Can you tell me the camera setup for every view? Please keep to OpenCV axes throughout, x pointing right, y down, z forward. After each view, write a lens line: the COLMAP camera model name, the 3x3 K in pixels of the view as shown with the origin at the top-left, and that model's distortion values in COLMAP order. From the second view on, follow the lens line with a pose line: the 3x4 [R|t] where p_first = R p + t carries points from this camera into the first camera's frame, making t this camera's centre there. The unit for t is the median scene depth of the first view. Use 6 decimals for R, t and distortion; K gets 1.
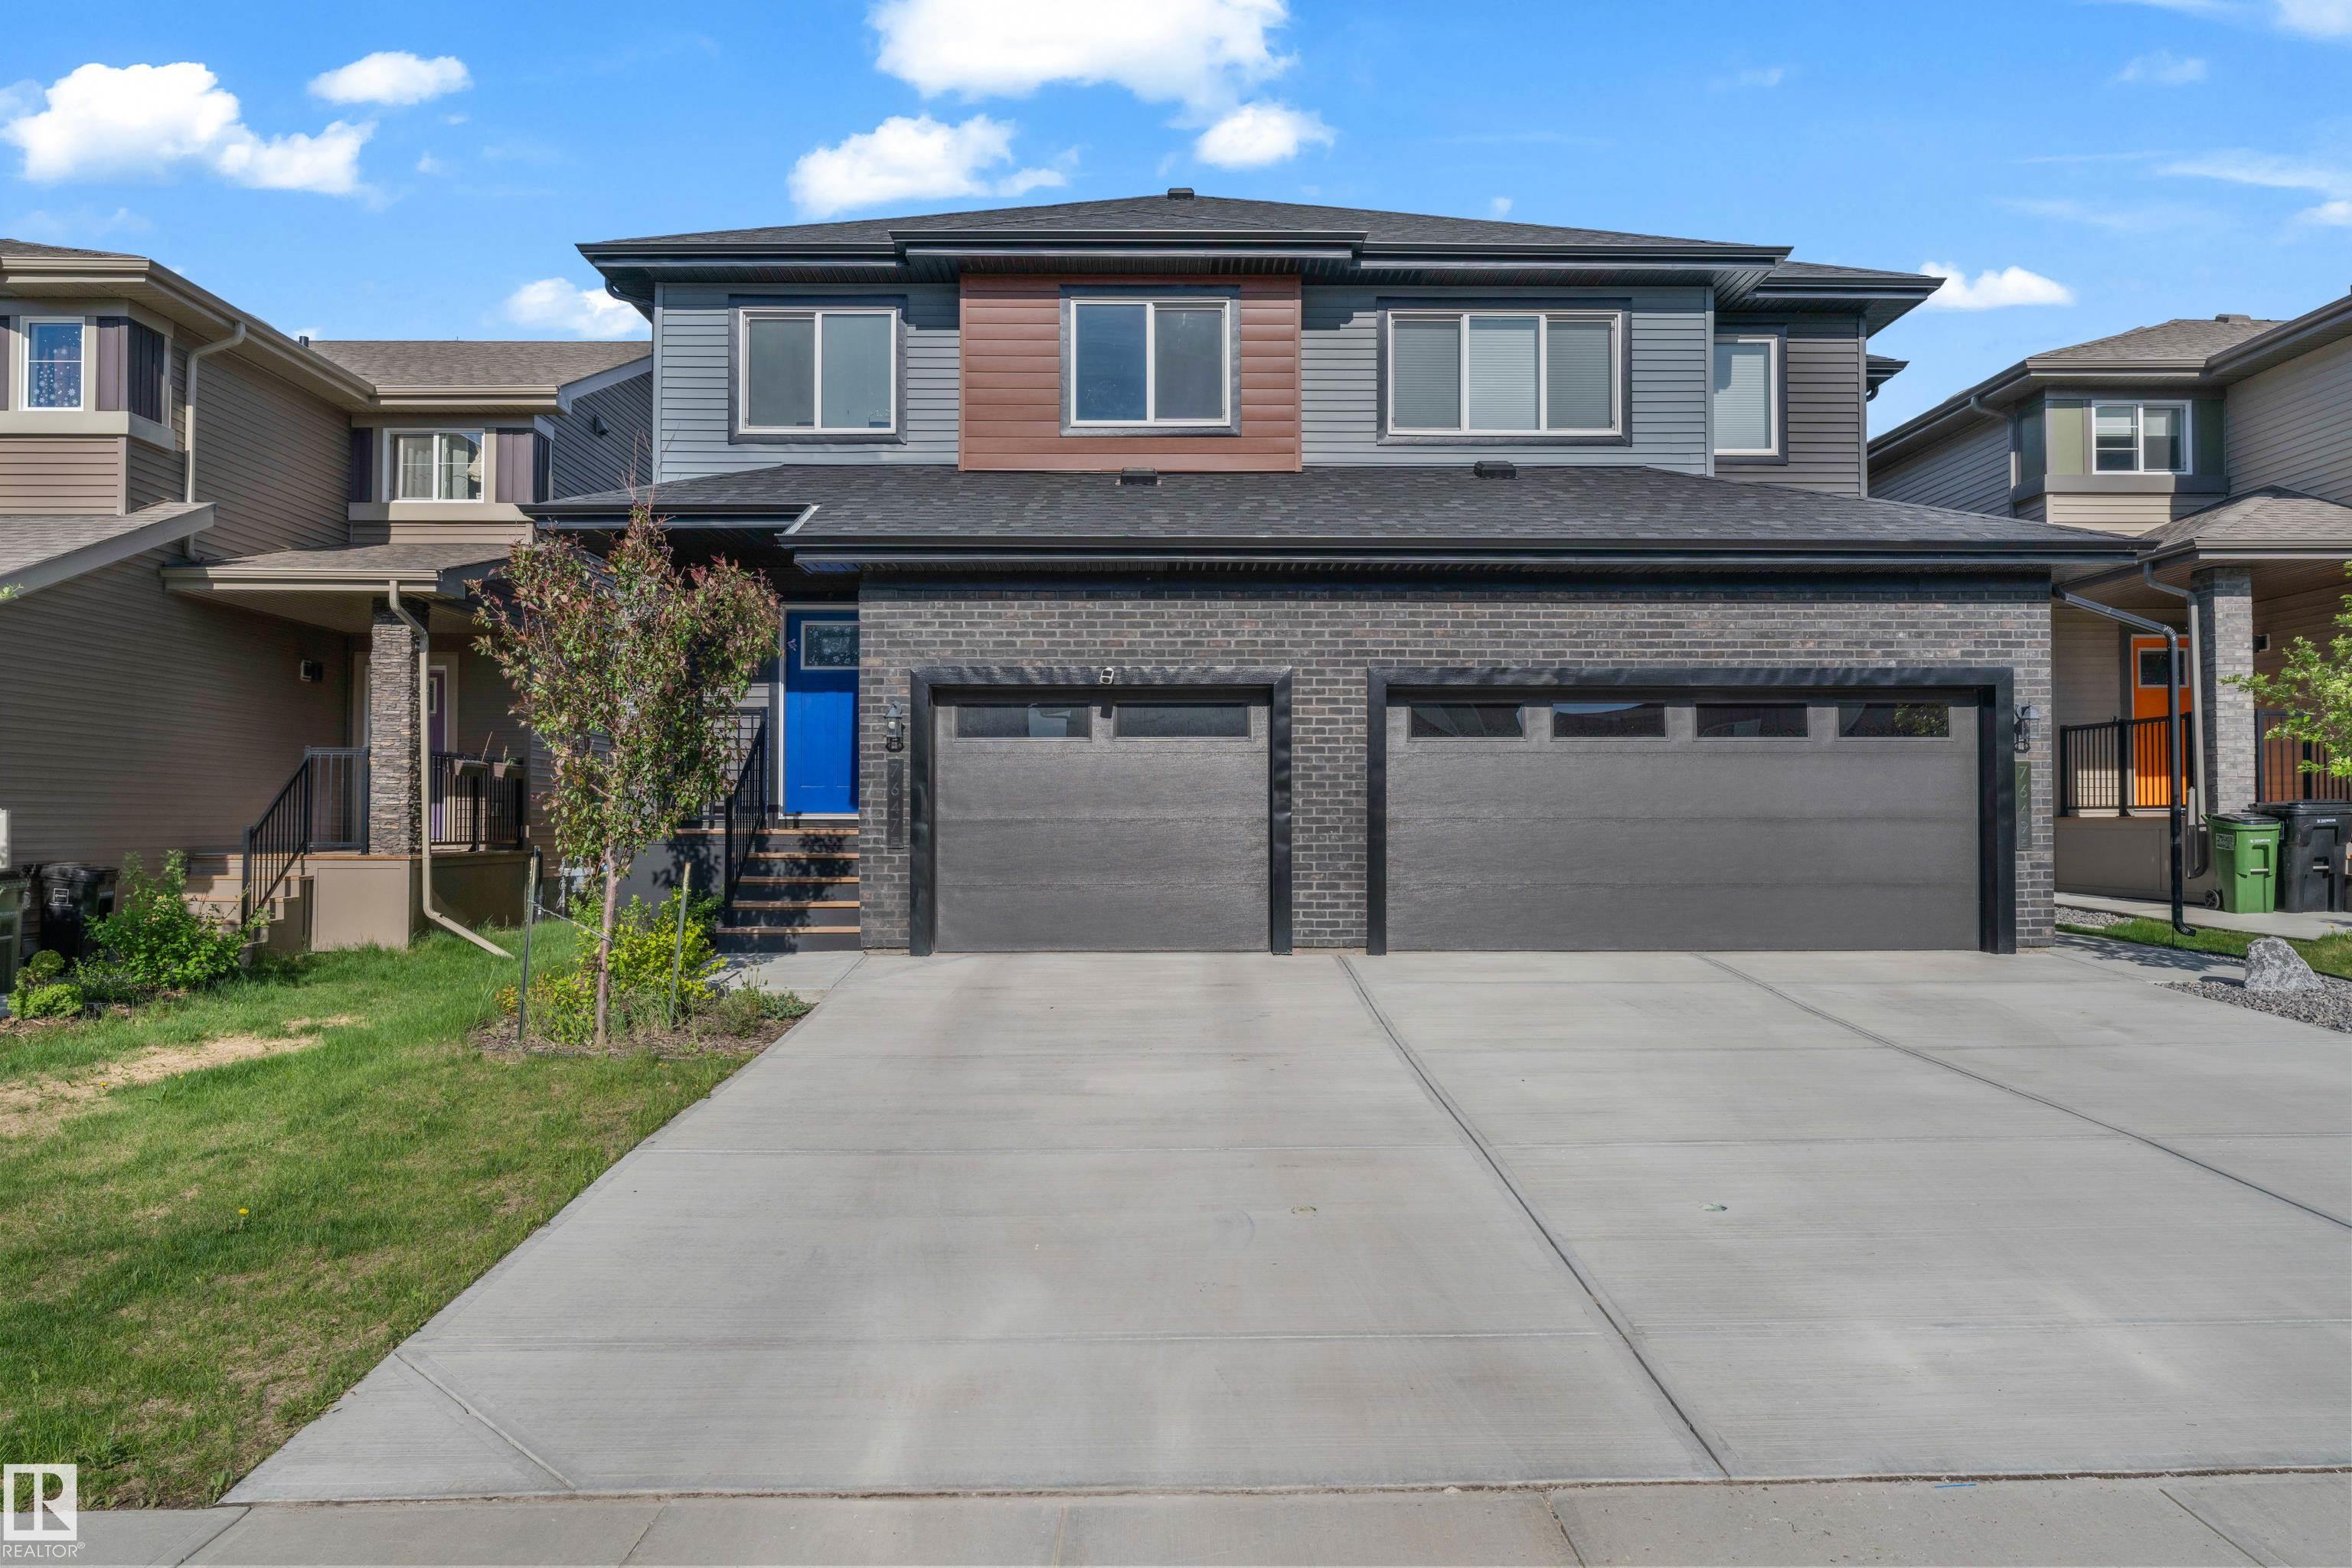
lens RADIAL K [[1550.6, 0, 1176.0], [0, 1550.6, 784.0], [0, 0, 1]] dist [0.000914, -0.000174]
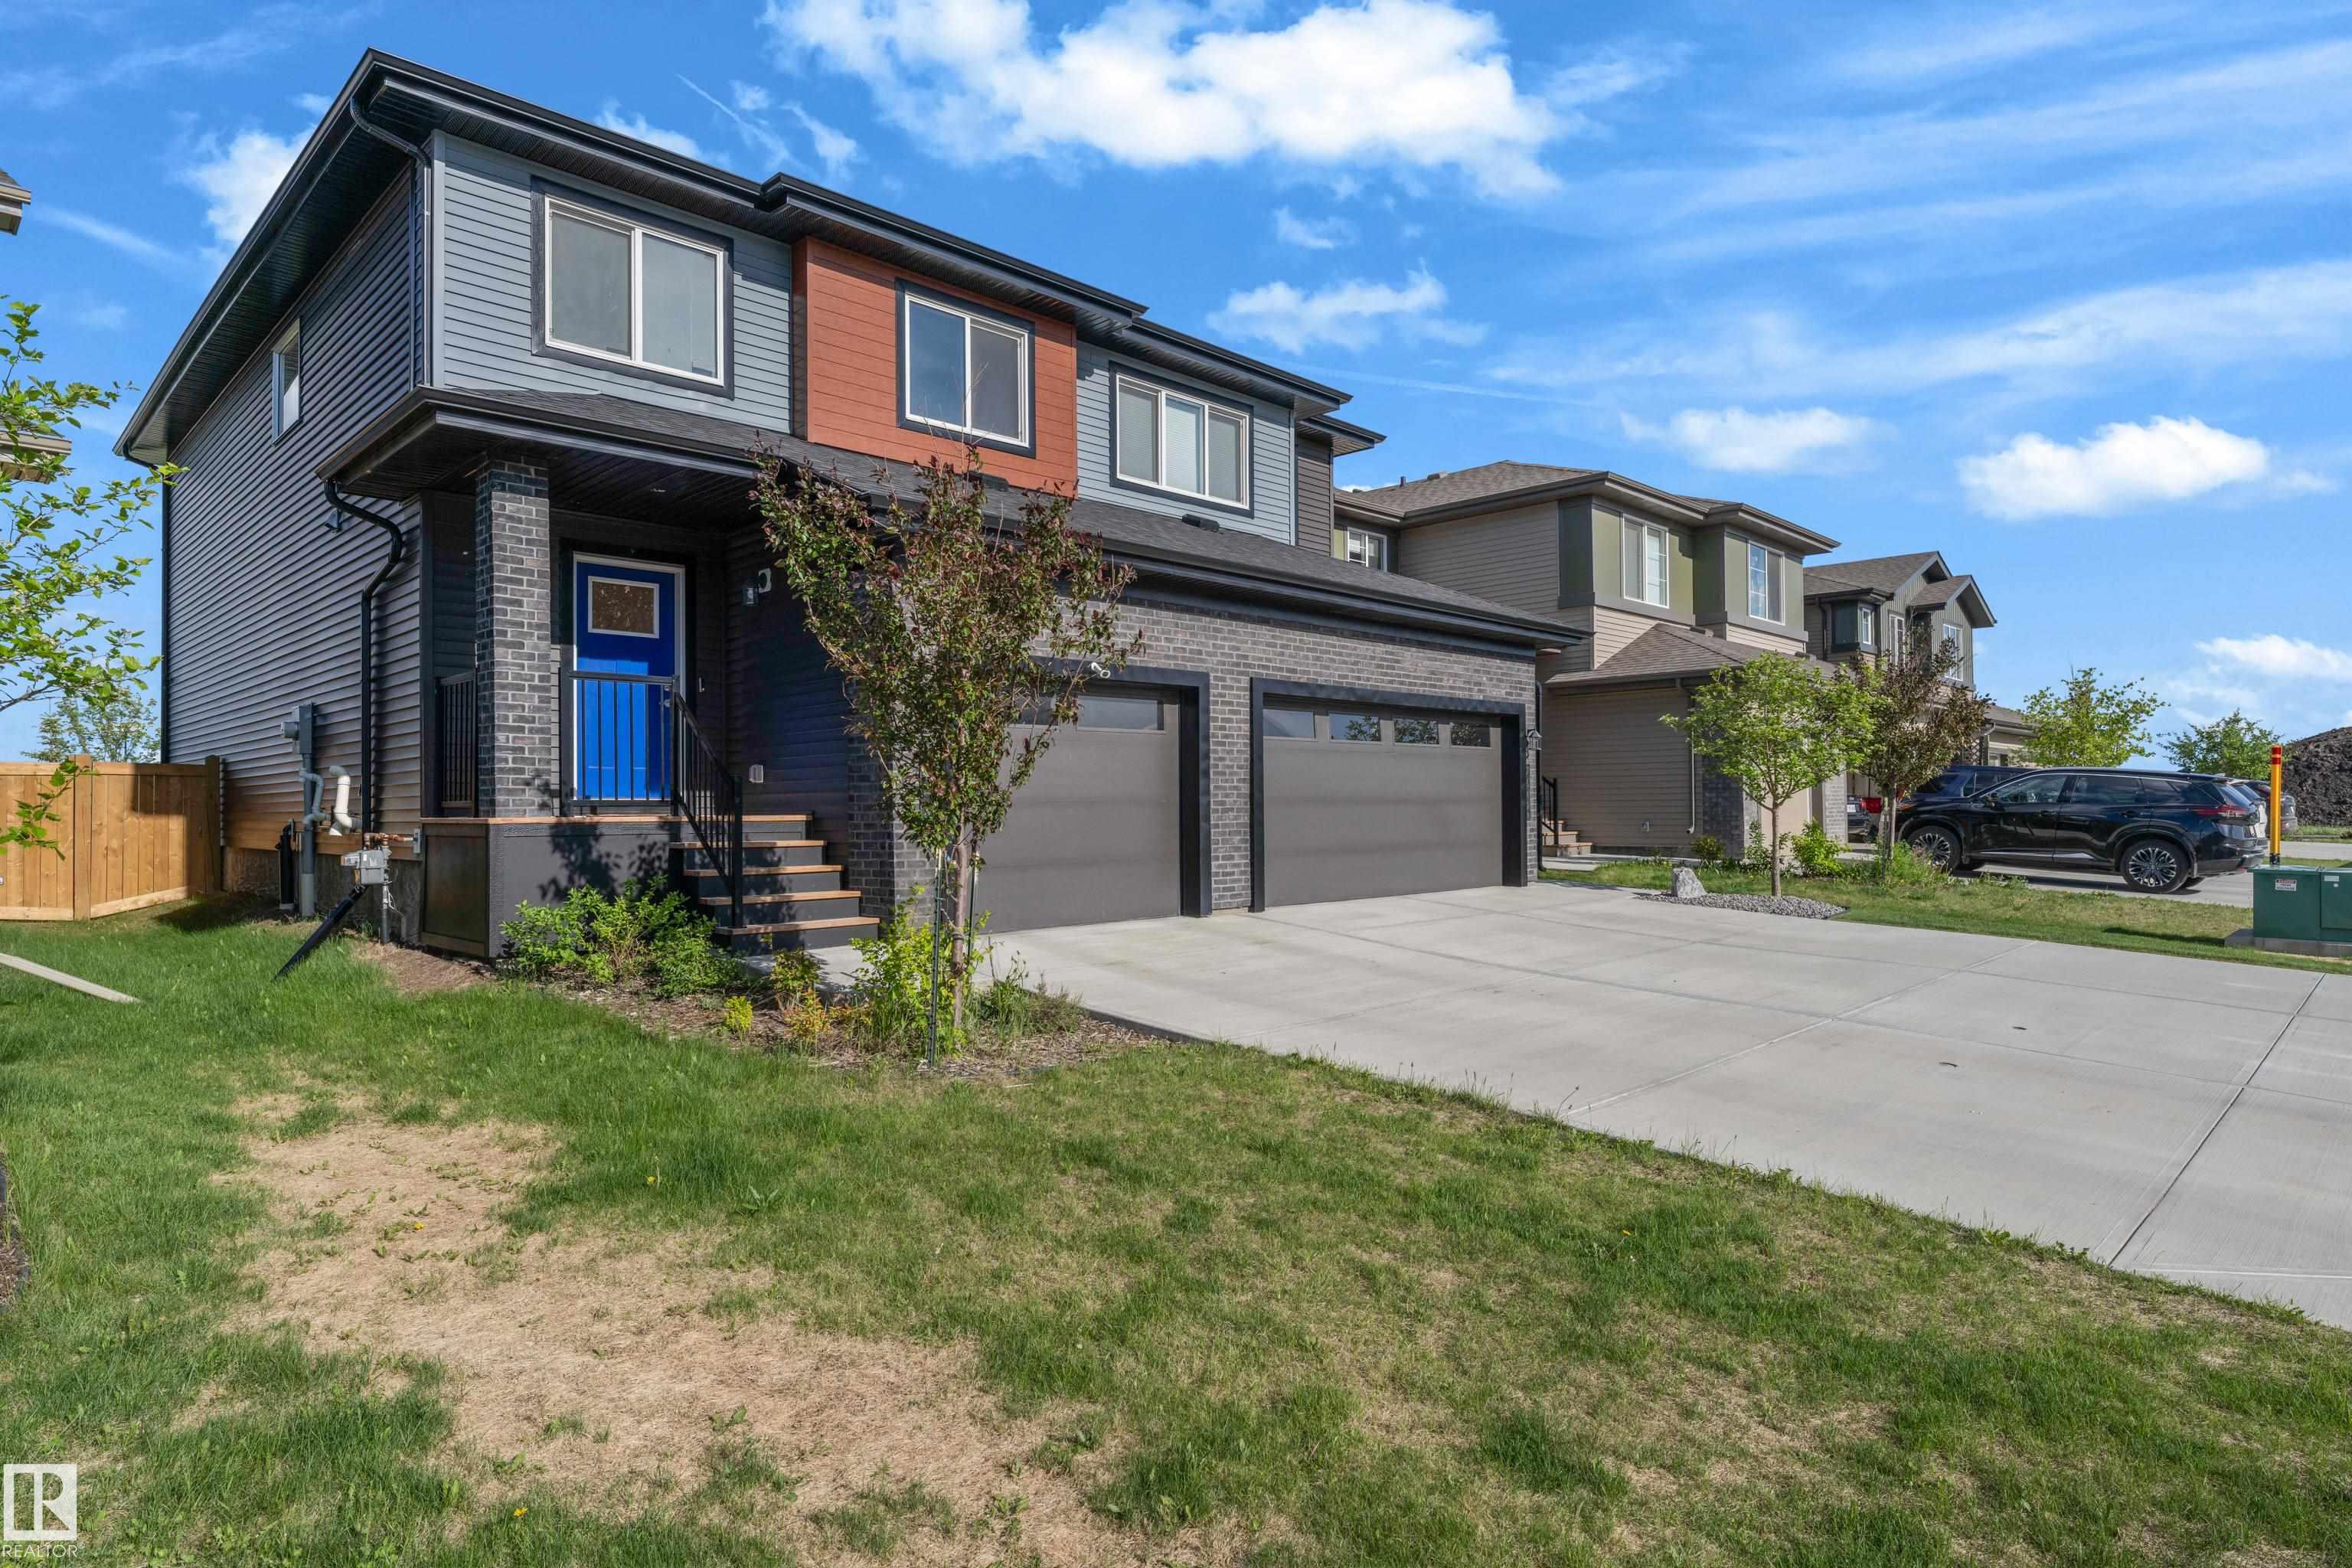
lens RADIAL K [[1294.4, 0, 1176.0], [0, 1294.4, 784.0], [0, 0, 1]] dist [-0.000739, 0.000202]
pose [[0.713743, 0.006581, 0.700376, -0.534889], [-0.010613, 0.999943, 0.001419, 0.006752], [-0.700327, -0.008446, 0.713772, 0.264313]]
